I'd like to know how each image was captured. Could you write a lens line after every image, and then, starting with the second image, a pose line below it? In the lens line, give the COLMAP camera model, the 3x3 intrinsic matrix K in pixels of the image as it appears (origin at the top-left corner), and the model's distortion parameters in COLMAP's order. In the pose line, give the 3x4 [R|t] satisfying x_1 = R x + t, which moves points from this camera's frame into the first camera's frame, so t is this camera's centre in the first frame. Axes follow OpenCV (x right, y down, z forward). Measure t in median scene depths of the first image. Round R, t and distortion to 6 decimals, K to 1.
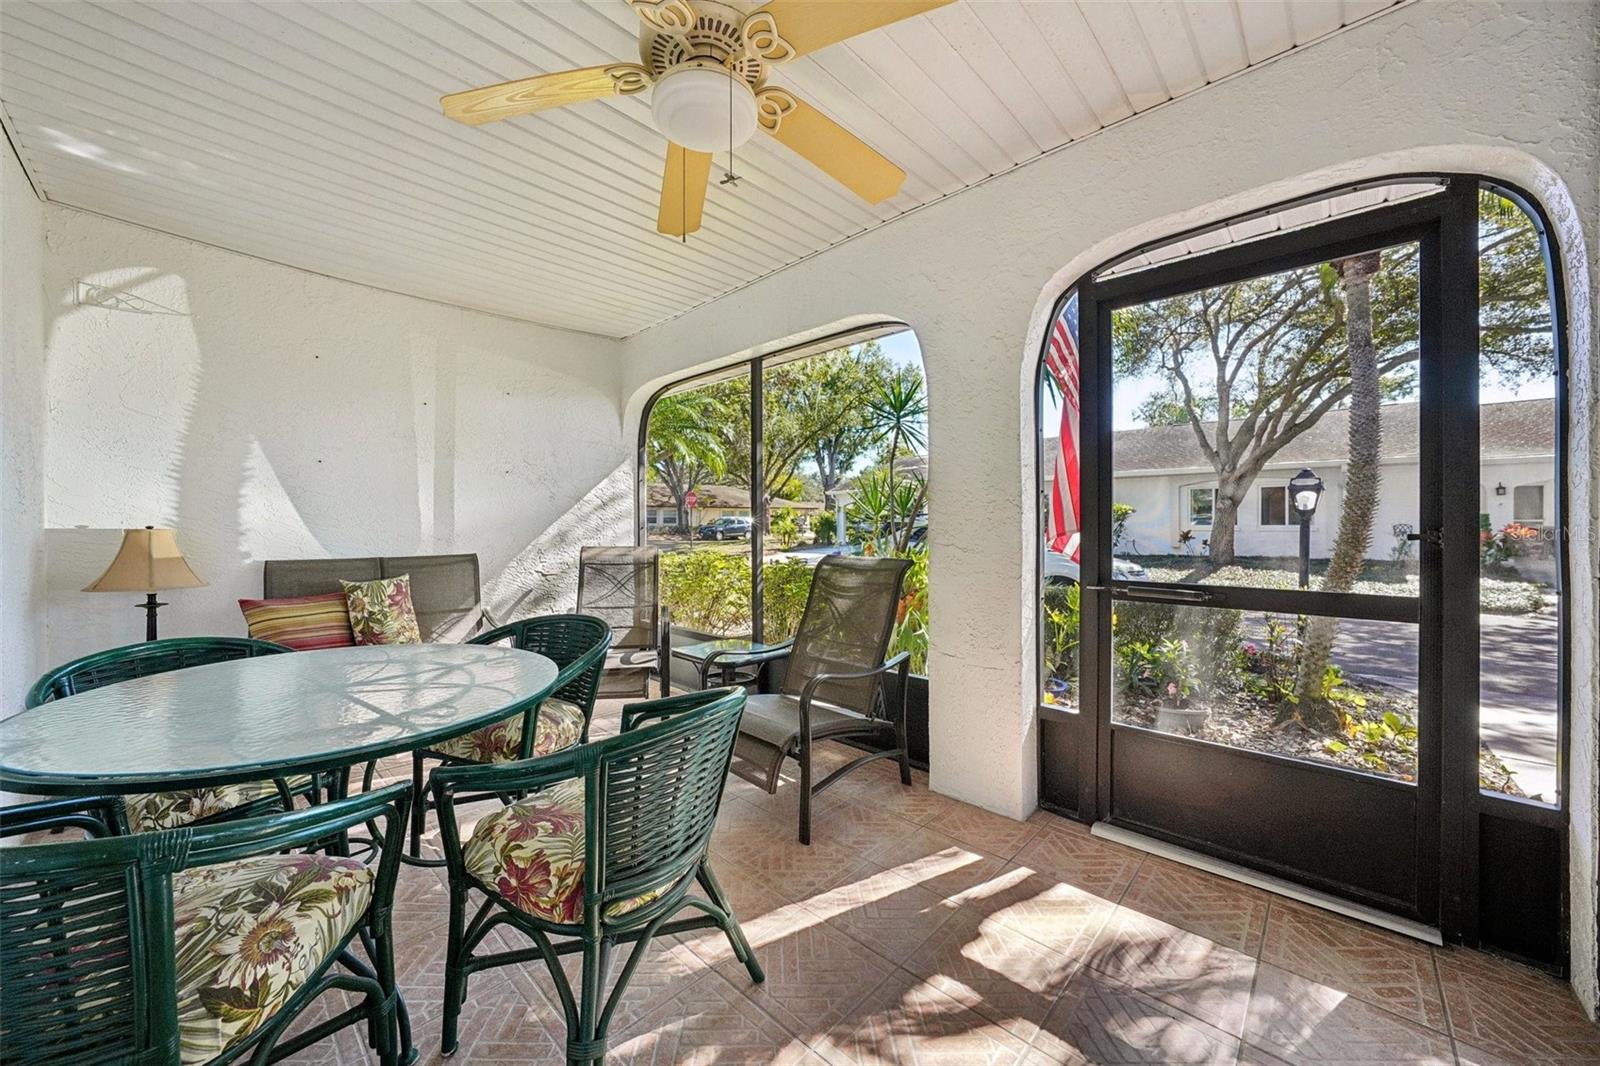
lens RADIAL K [[588.2, 0, 775.0], [0, 588.2, 527.5], [0, 0, 1]] dist [0.000368, 0.000042]
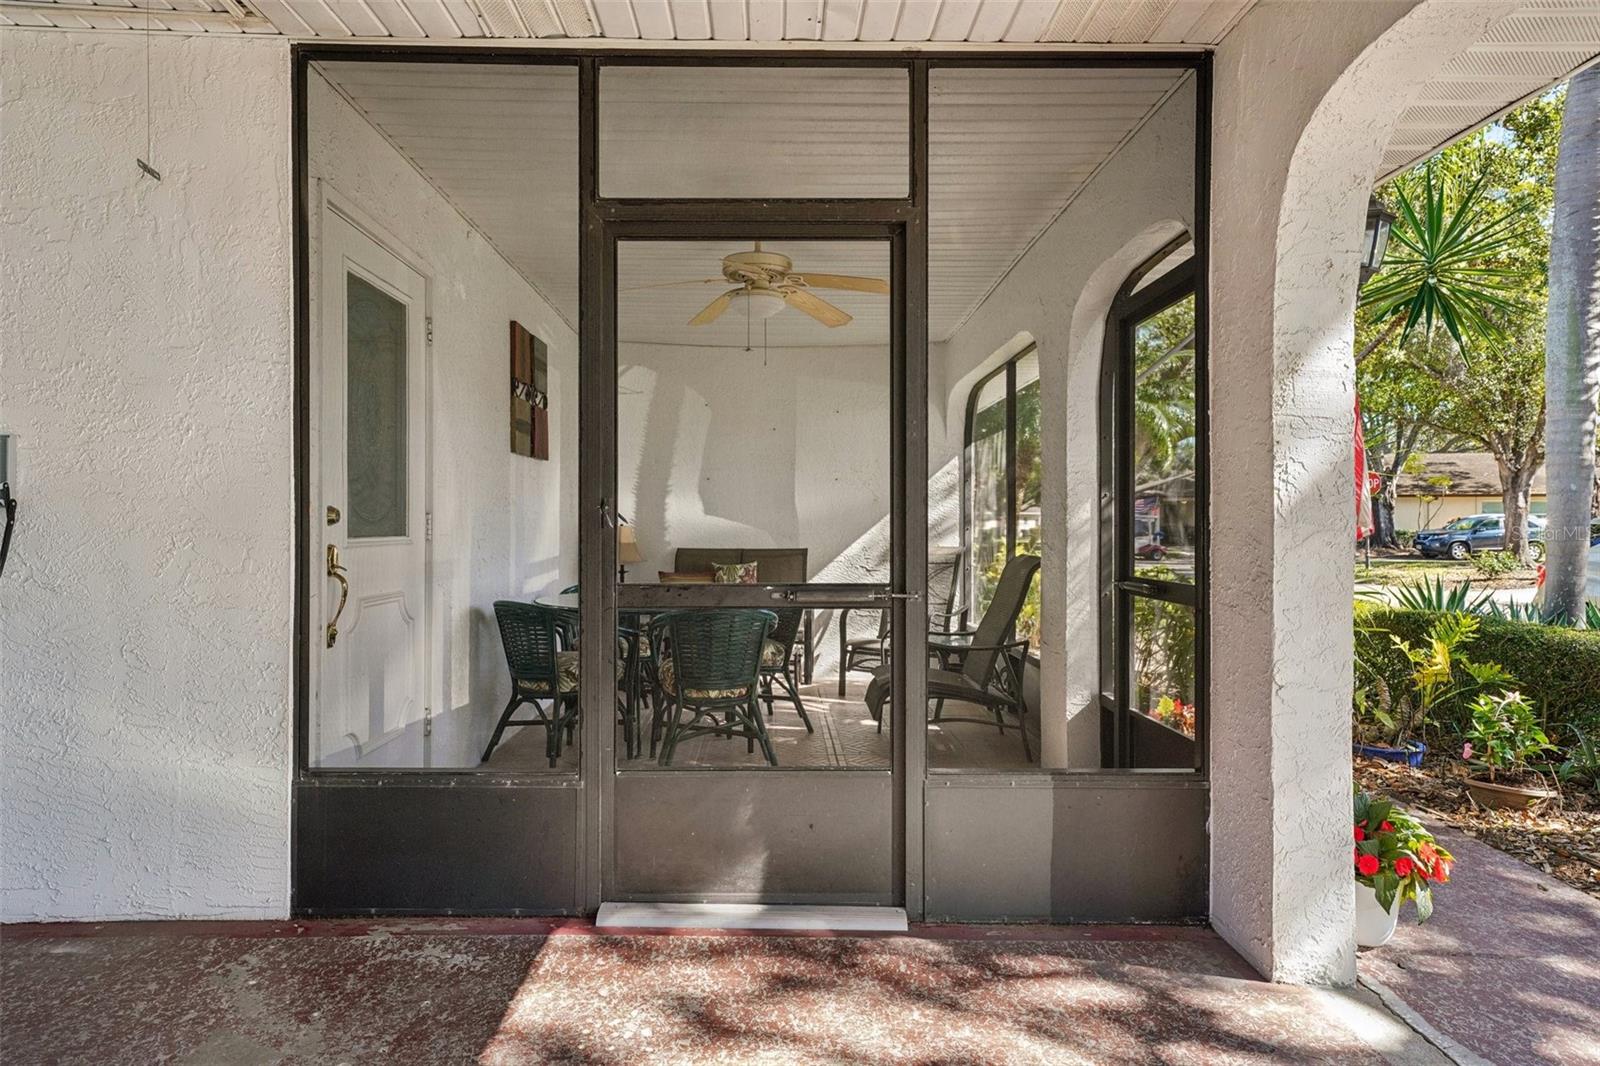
lens RADIAL K [[1008.9, 0, 800.0], [0, 1008.9, 533.0], [0, 0, 1]] dist [0.041200, -0.000726]
pose [[0.730258, 0.010863, -0.683085, 1.063160], [-0.010671, 0.999933, 0.004493, 0.004779], [0.683088, 0.004008, 0.730325, -0.625673]]
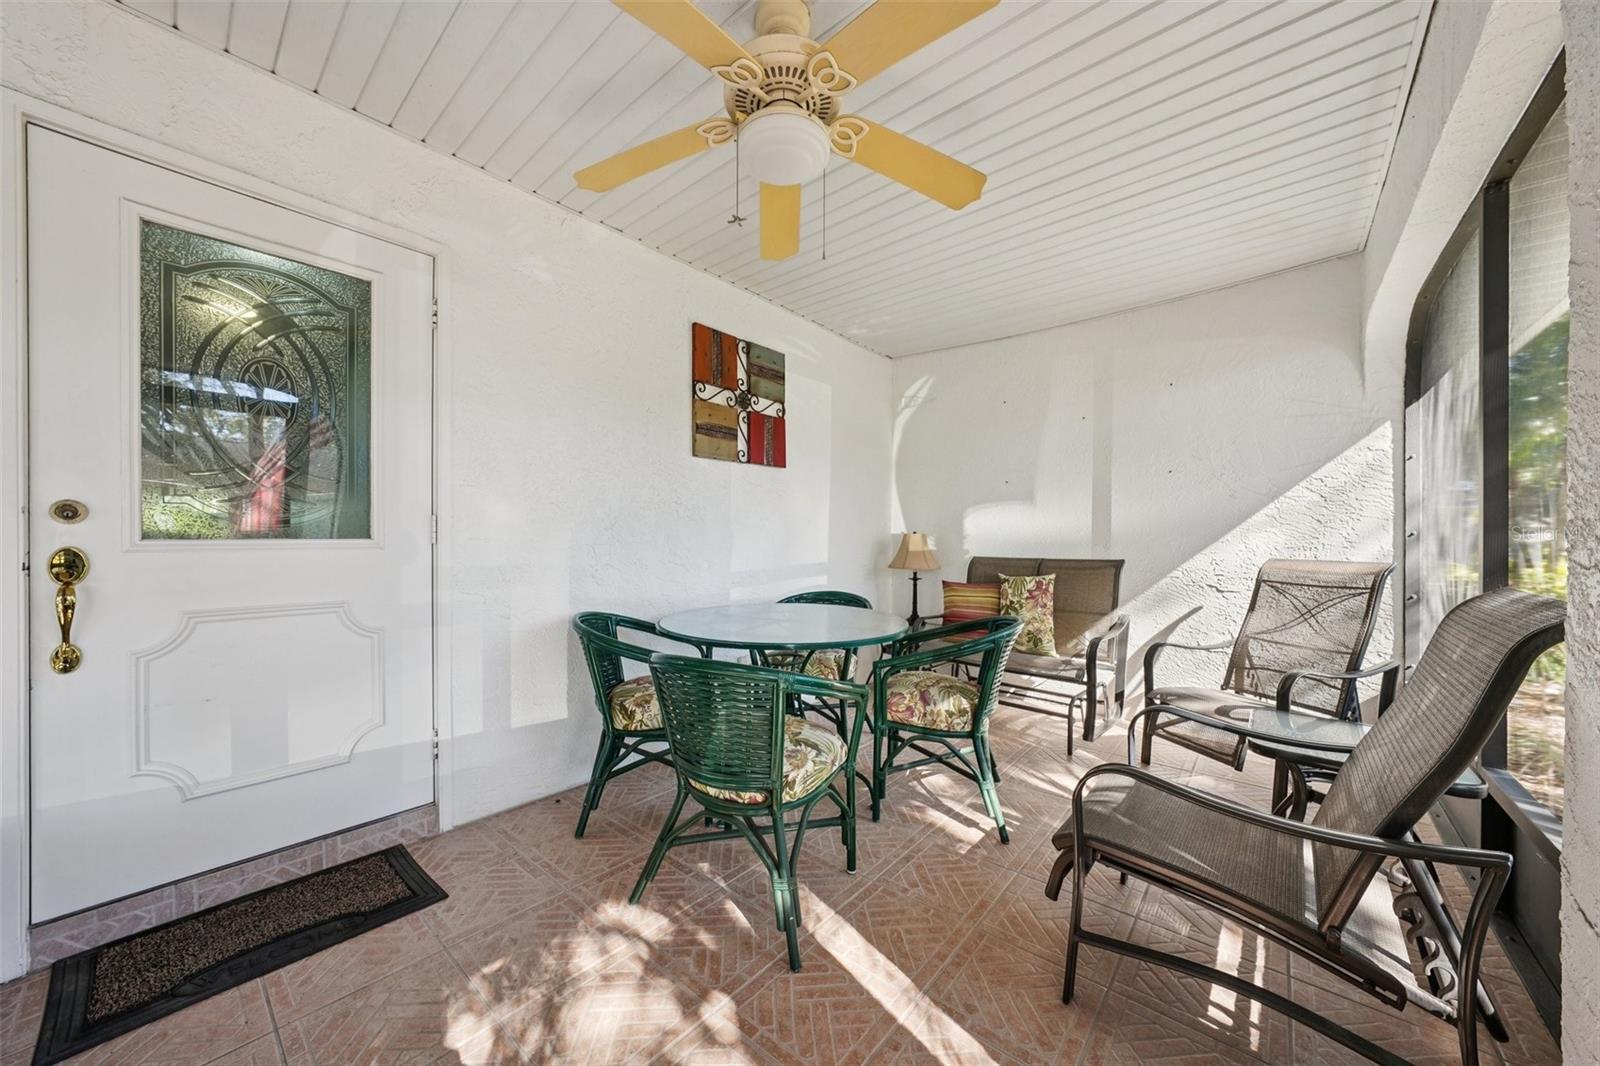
lens RADIAL K [[573.5, 0, 792.4], [0, 573.5, 539.6], [0, 0, 1]] dist [-0.016403, -0.000012]
pose [[0.073600, 0.003639, -0.997281, 0.465188], [-0.008472, 0.999960, 0.003023, 0.015646], [0.997252, 0.008226, 0.073628, 0.452321]]
